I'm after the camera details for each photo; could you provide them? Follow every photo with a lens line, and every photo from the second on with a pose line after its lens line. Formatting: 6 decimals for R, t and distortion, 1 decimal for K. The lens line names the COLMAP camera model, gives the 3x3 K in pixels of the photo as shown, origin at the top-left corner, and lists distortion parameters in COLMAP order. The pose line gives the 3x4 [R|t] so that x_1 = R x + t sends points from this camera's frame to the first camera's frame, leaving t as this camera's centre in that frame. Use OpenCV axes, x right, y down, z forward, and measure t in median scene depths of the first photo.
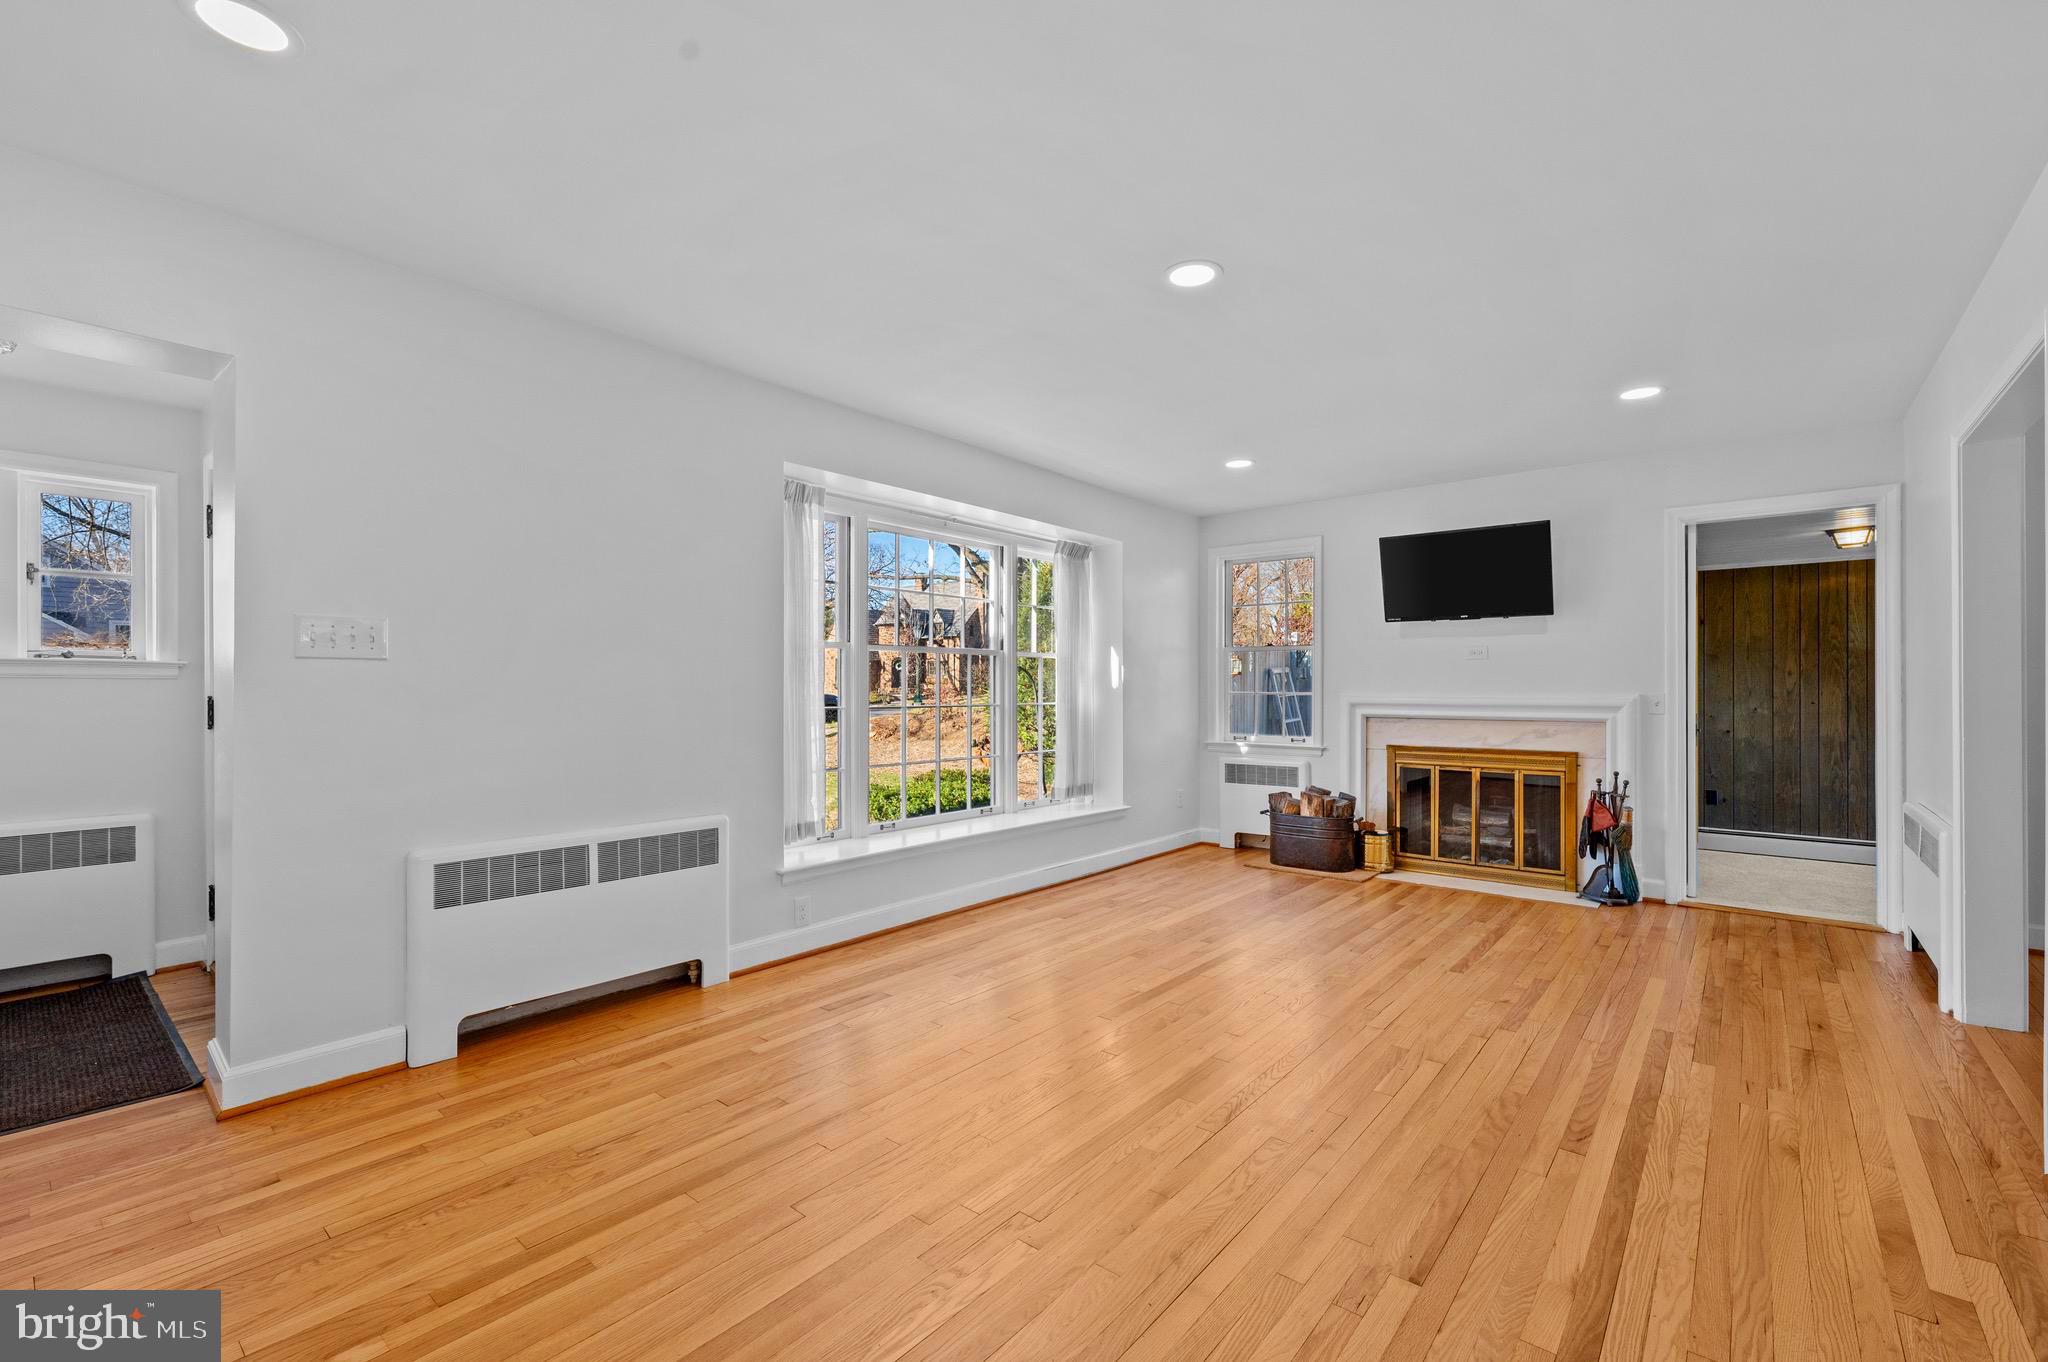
lens RADIAL K [[863.1, 0, 1024.4], [0, 863.1, 698.4], [0, 0, 1]] dist [-0.000506, 0.000062]
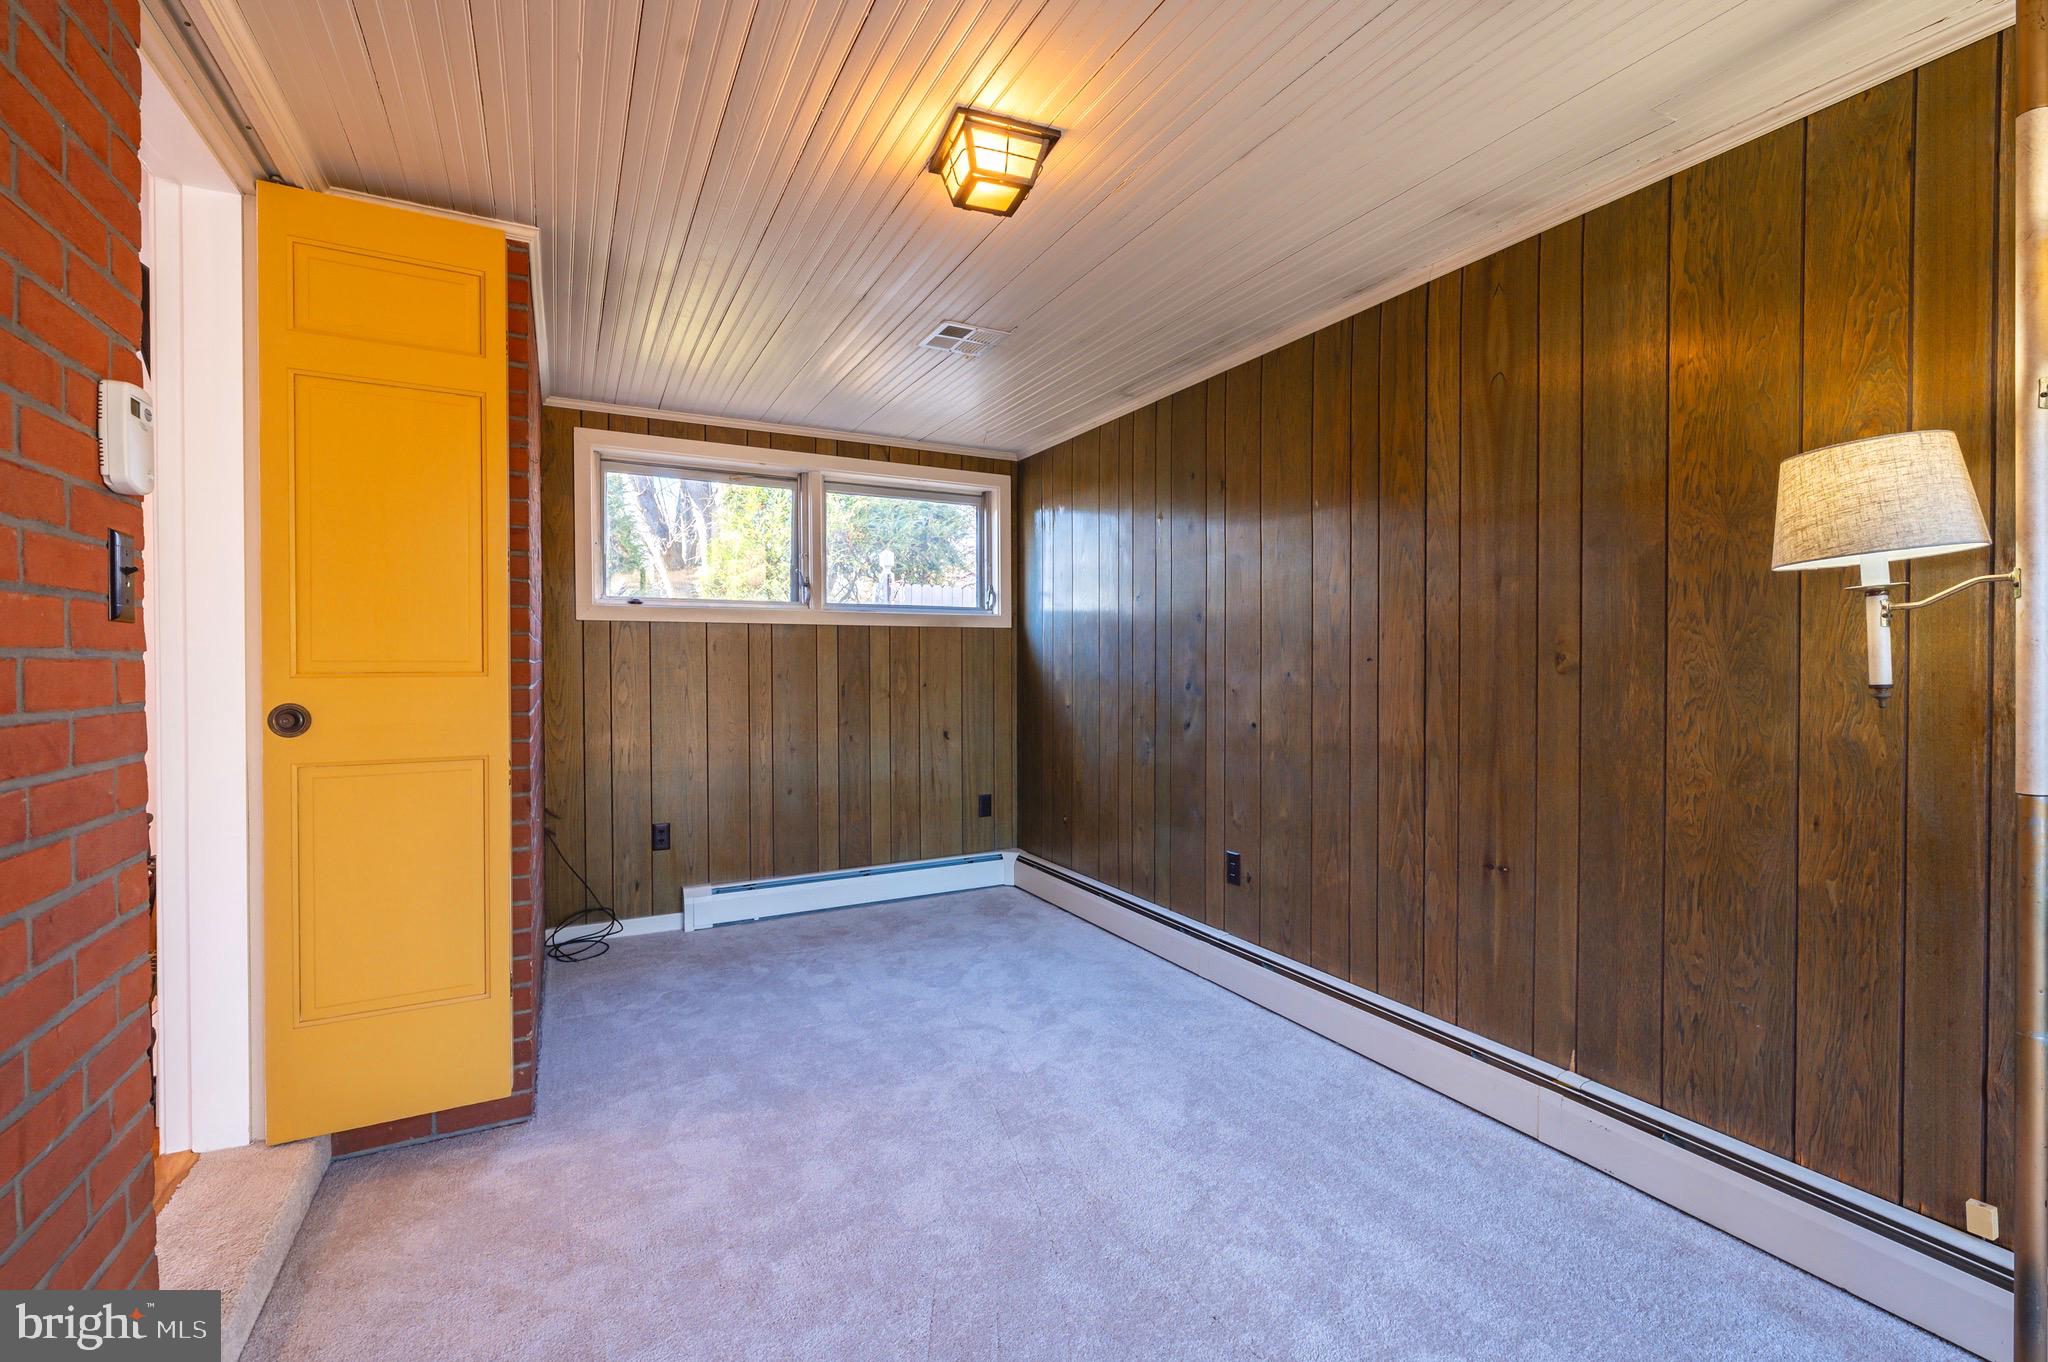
lens RADIAL K [[883.0, 0, 1028.6], [0, 883.0, 671.2], [0, 0, 1]] dist [0.001596, 0.000266]
pose [[0.927085, 0.004024, -0.374830, 1.107841], [-0.003249, 0.999991, 0.002699, 0.012619], [0.374838, -0.001285, 0.927090, 0.676673]]
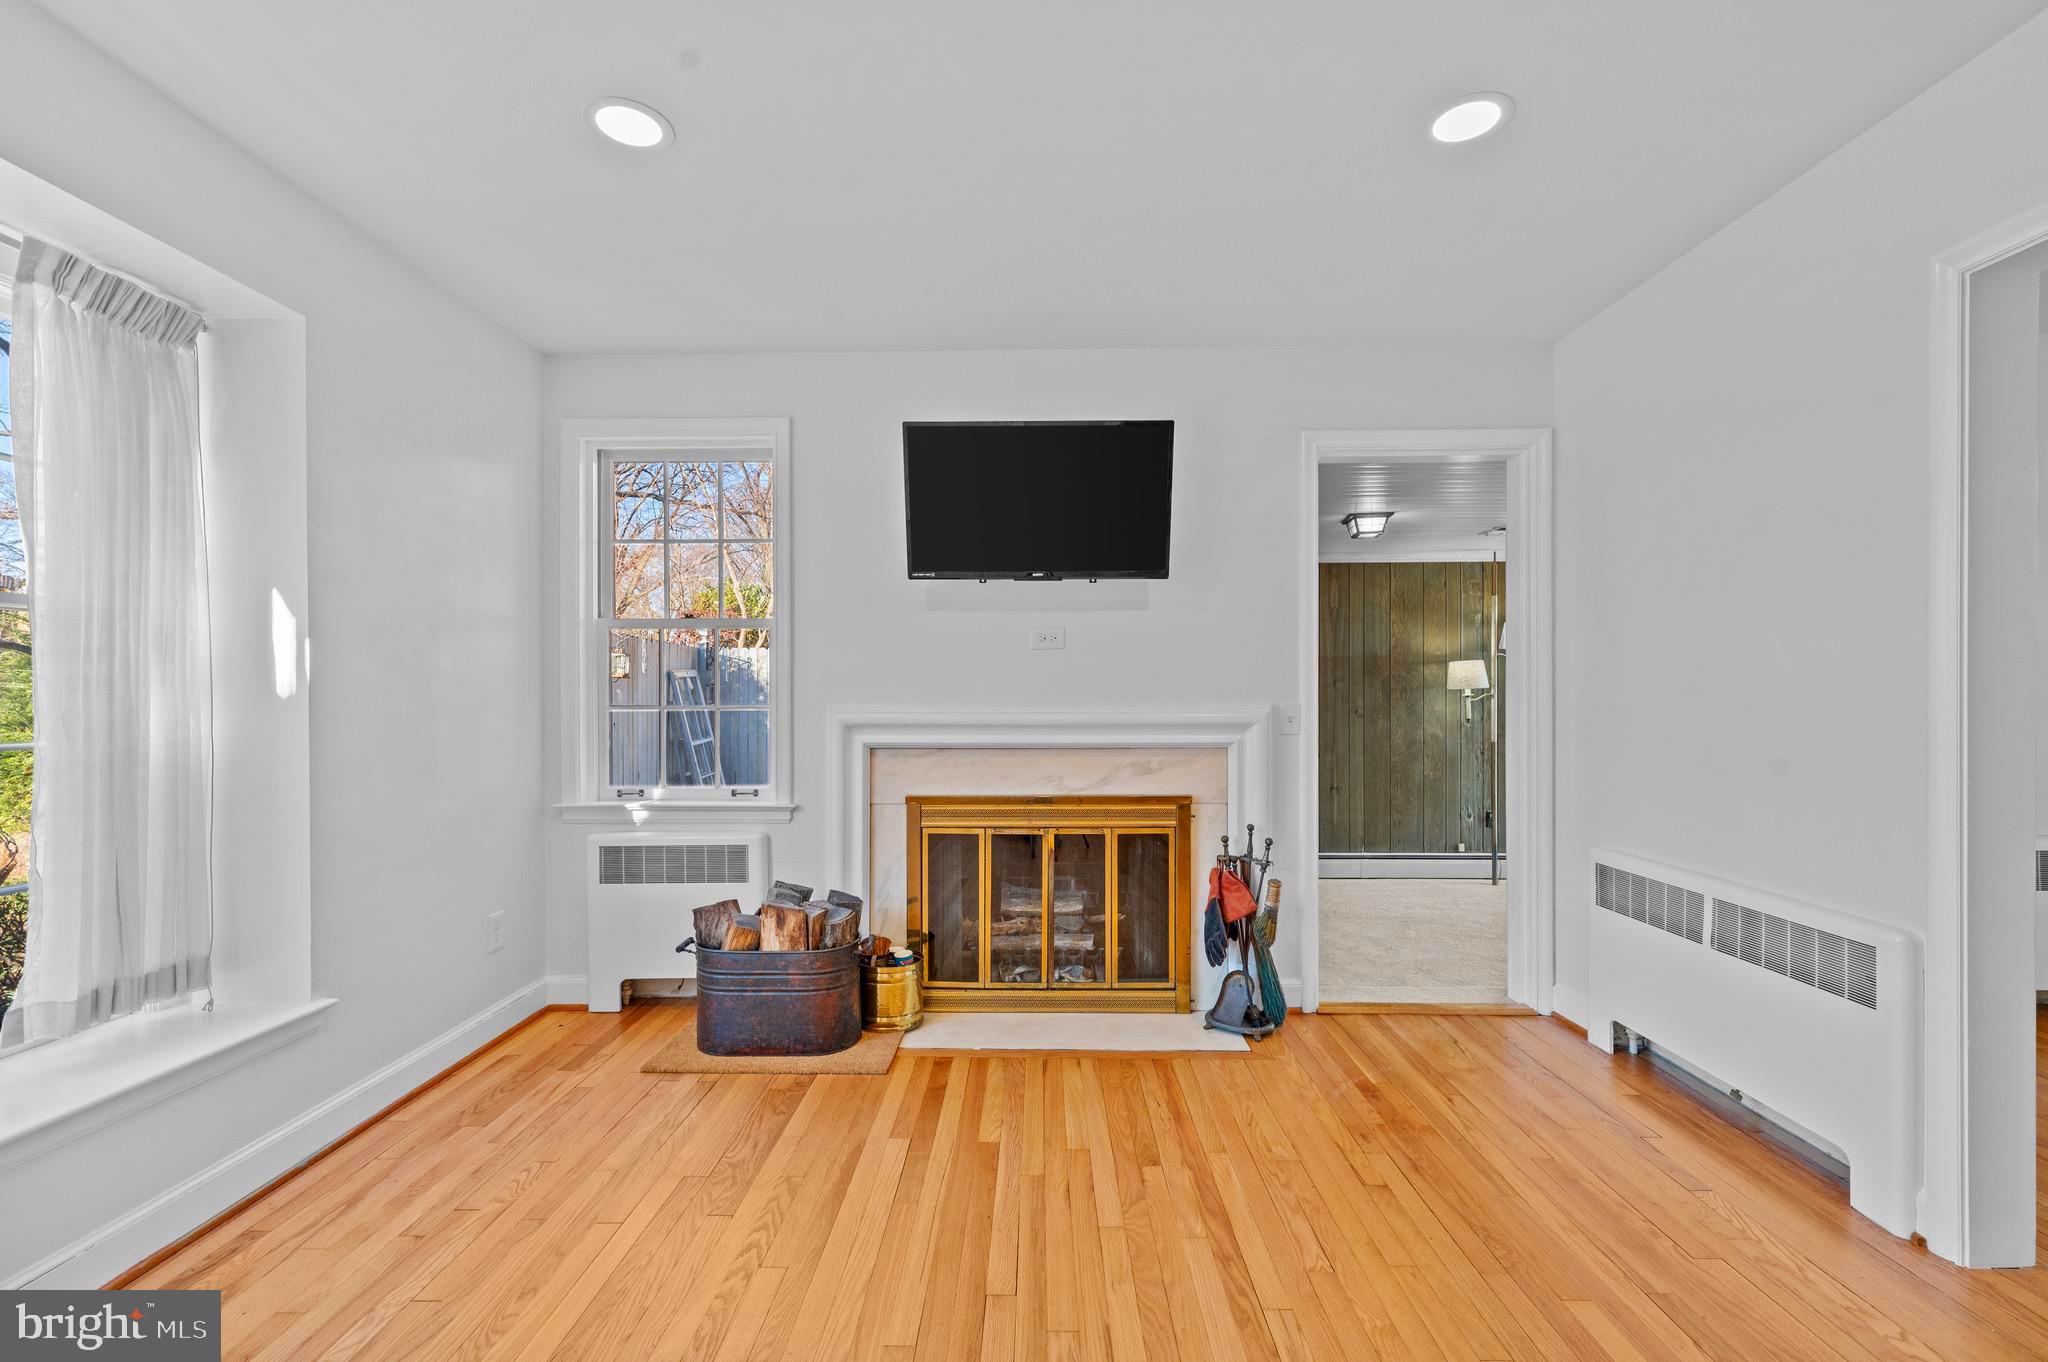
lens RADIAL K [[863.1, 0, 1024.4], [0, 863.1, 698.4], [0, 0, 1]] dist [-0.000506, 0.000062]
pose [[0.777957, -0.002462, 0.628312, 0.129325], [0.009455, 0.999925, -0.007788, -0.005744], [-0.628246, 0.011999, 0.777922, 0.533701]]
